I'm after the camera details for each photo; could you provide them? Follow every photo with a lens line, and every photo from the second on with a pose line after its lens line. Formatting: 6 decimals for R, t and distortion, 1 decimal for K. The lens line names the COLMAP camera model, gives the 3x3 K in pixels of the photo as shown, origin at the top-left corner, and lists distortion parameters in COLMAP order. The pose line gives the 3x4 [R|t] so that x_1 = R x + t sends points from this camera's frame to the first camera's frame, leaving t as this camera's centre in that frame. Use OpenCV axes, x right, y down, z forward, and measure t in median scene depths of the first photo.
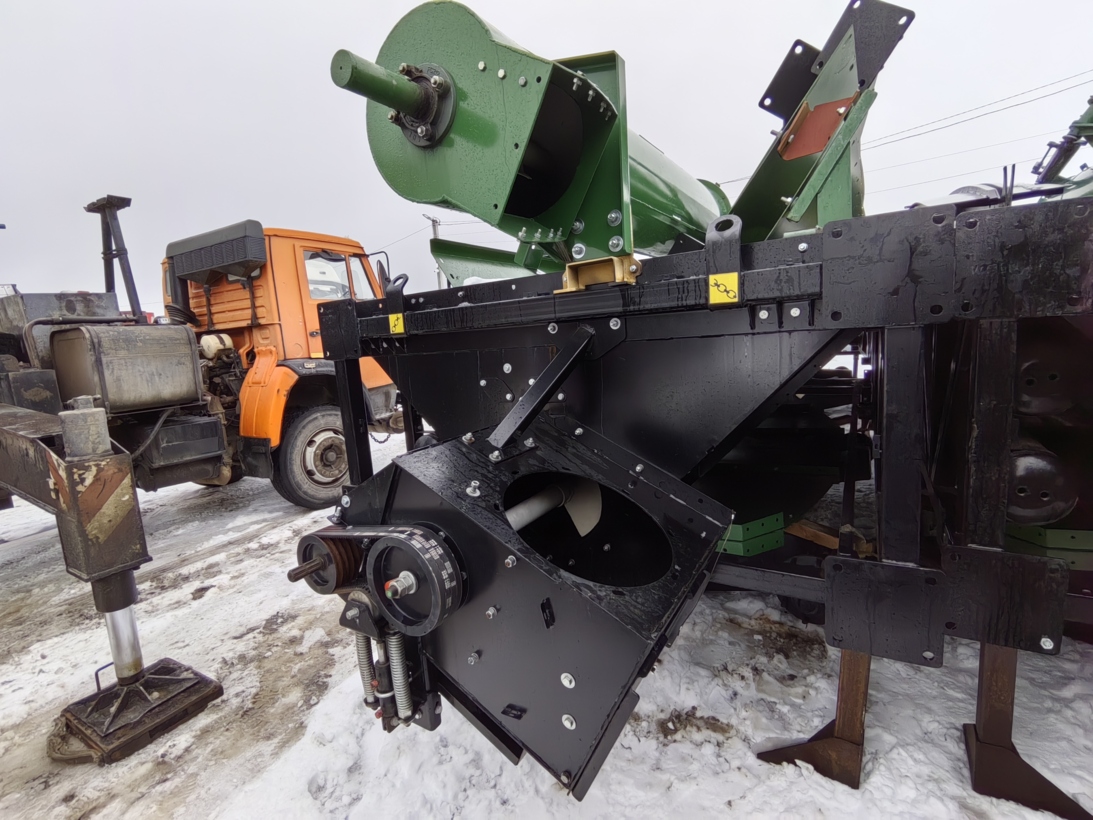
lens RADIAL K [[514.4, 0, 551.0], [0, 514.4, 412.9], [0, 0, 1]] dist [0.002805, -0.007839]
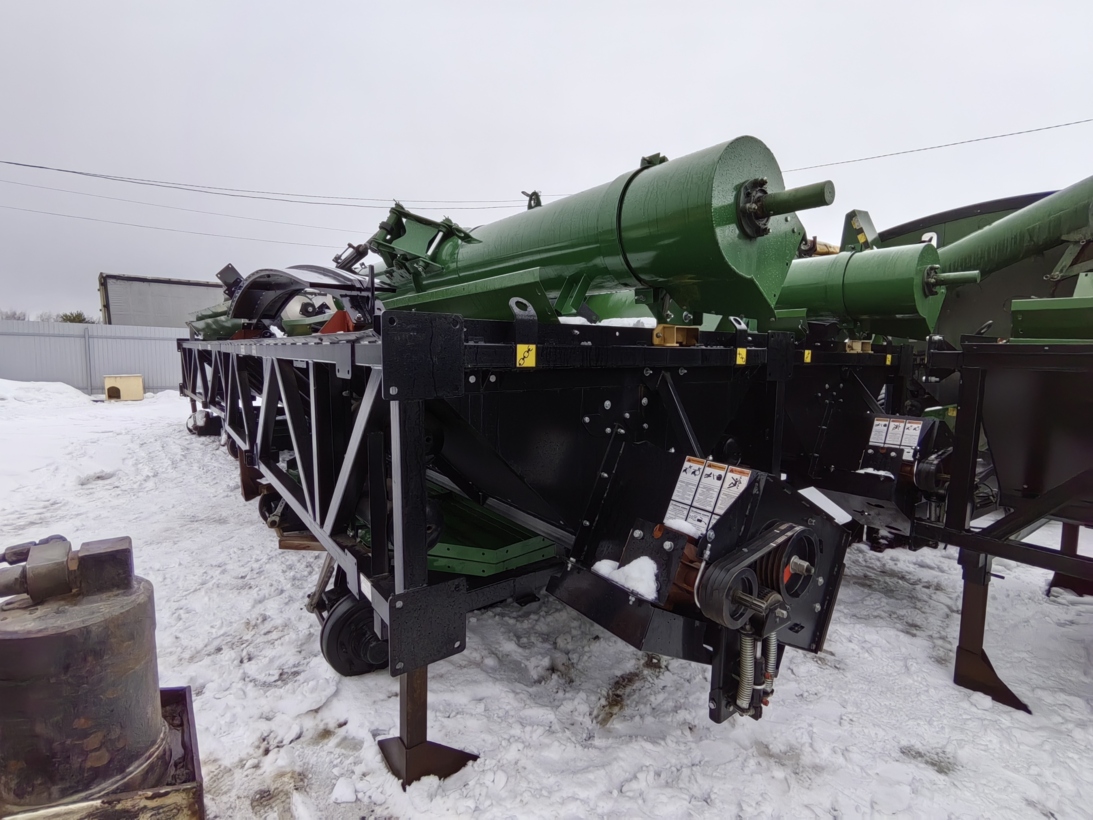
lens RADIAL K [[514.4, 0, 553.8], [0, 514.4, 405.9], [0, 0, 1]] dist [0.002805, -0.007839]
pose [[0.369070, -0.013173, 0.929308, -1.351450], [0.111291, 0.993331, -0.030117, -0.076609], [-0.922714, 0.114539, 0.368075, 0.828122]]
